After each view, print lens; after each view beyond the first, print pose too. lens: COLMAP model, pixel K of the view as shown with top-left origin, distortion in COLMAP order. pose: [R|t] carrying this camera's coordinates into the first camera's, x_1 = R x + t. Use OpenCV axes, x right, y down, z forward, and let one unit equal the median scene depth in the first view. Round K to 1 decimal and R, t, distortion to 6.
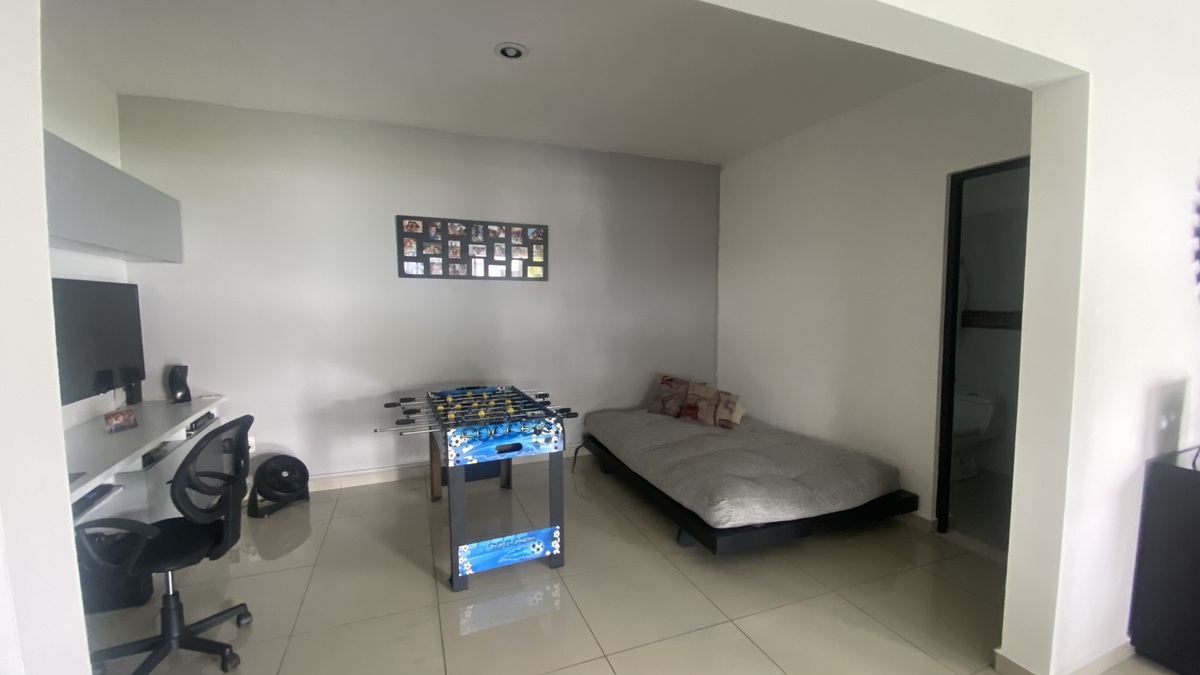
lens RADIAL K [[485.6, 0, 597.2], [0, 485.6, 335.7], [0, 0, 1]] dist [0.015570, -0.018059]
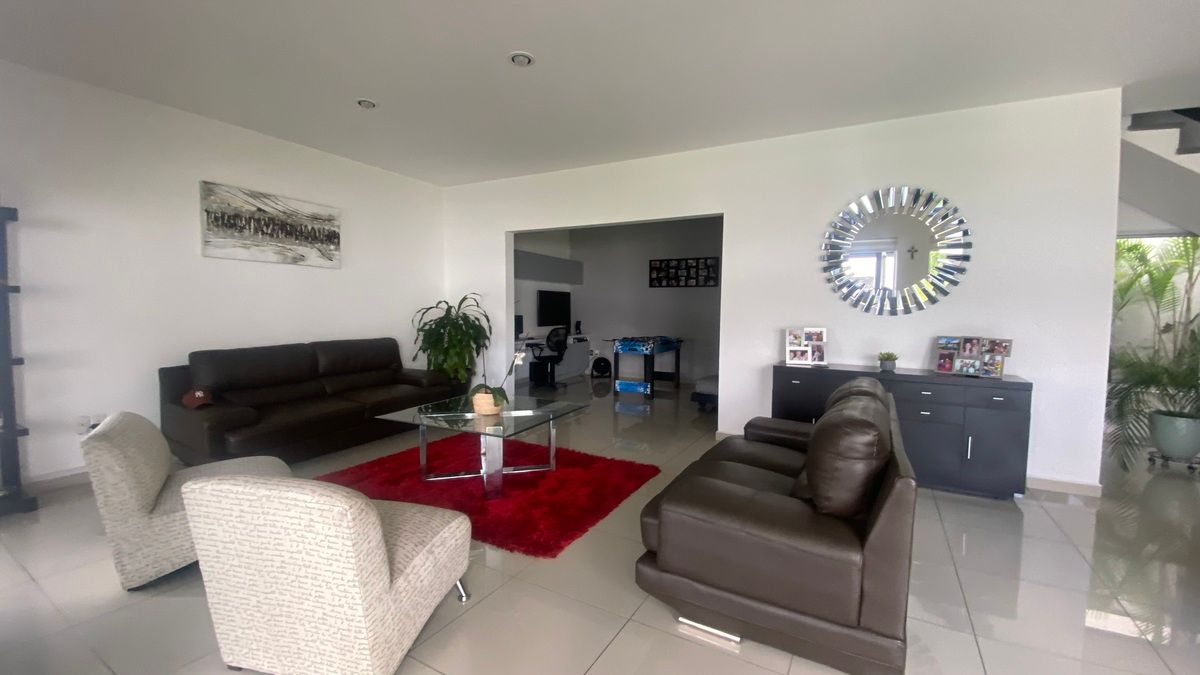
lens RADIAL K [[485.6, 0, 597.2], [0, 485.6, 335.7], [0, 0, 1]] dist [0.015570, -0.018059]
pose [[0.624245, 0.051198, -0.779549, 1.176887], [-0.058186, 0.998126, 0.018960, 0.072463], [0.779059, 0.033523, 0.626054, -0.565950]]
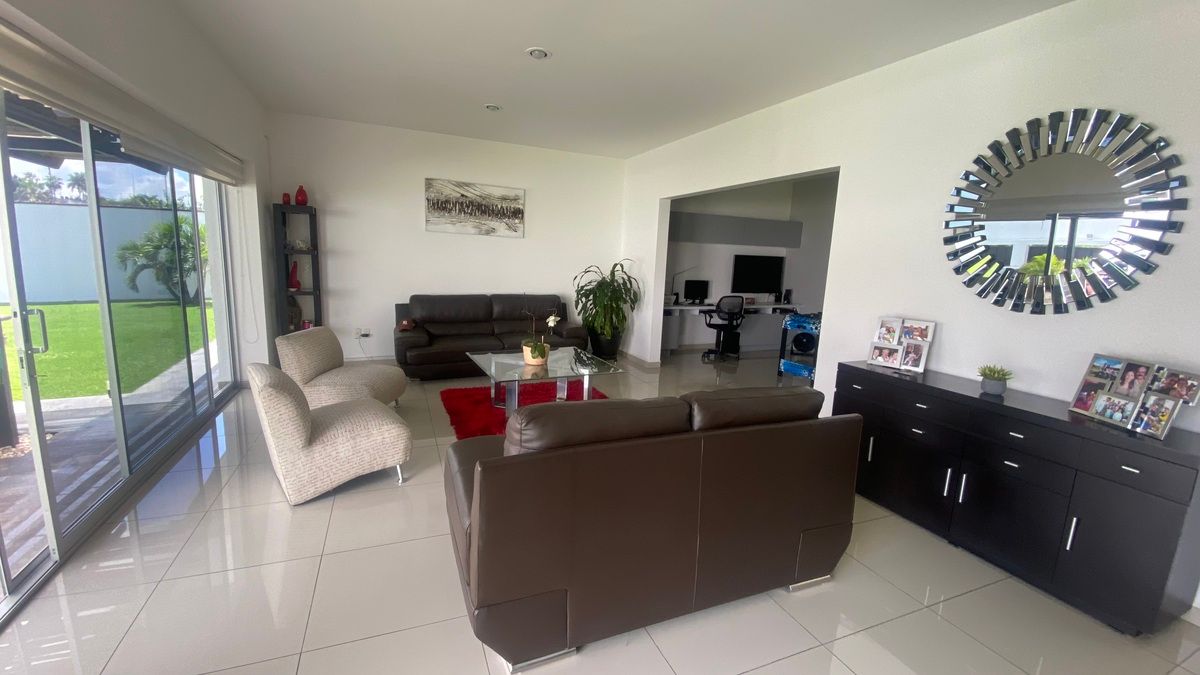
lens RADIAL K [[487.8, 0, 600.0], [0, 487.8, 337.5], [0, 0, 1]] dist [0.086716, -0.051908]
pose [[0.022695, 0.163701, -0.986249, 1.441817], [-0.103103, 0.981626, 0.160562, -0.005067], [0.994412, 0.098041, 0.039156, -0.056035]]
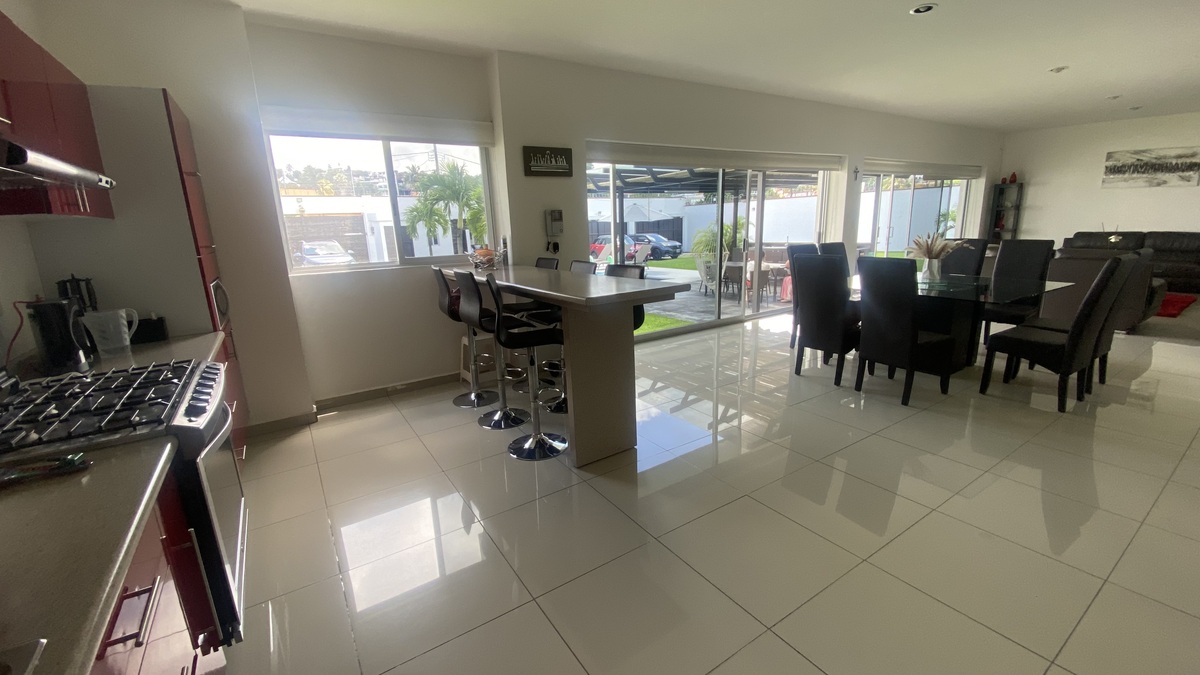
lens RADIAL K [[485.6, 0, 597.2], [0, 485.6, 335.7], [0, 0, 1]] dist [0.015570, -0.018059]
pose [[-0.977041, 0.077160, -0.198589, 2.617644], [0.017416, 0.957920, 0.286506, -0.055364], [0.212339, 0.276469, -0.937271, 1.219460]]
